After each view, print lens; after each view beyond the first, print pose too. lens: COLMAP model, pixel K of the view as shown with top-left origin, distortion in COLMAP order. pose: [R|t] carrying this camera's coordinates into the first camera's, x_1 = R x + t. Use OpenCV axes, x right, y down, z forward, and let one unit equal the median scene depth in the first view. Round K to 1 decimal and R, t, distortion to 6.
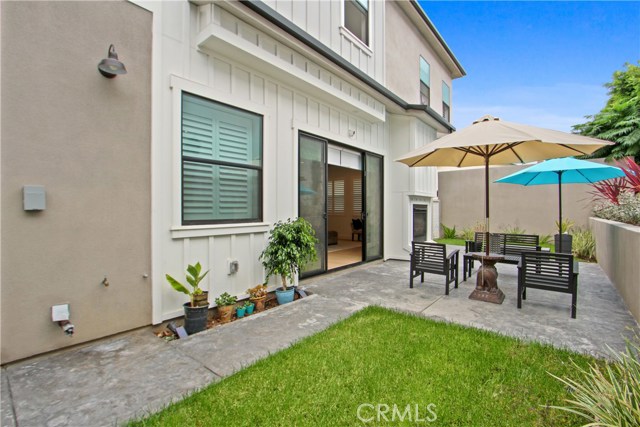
lens RADIAL K [[305.0, 0, 317.7], [0, 305.0, 215.1], [0, 0, 1]] dist [-0.022355, 0.005112]
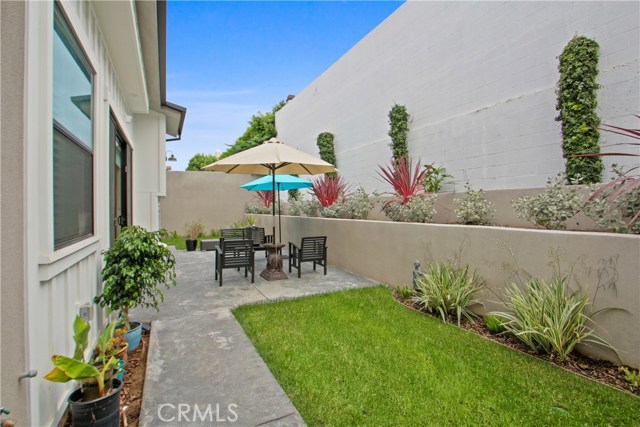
lens RADIAL K [[305.0, 0, 317.6], [0, 305.0, 208.2], [0, 0, 1]] dist [-0.022355, 0.005112]
pose [[0.373158, -0.006496, 0.927745, -0.685455], [0.020377, 0.999792, -0.001196, -0.022945], [-0.927544, 0.019350, 0.373213, 0.387998]]
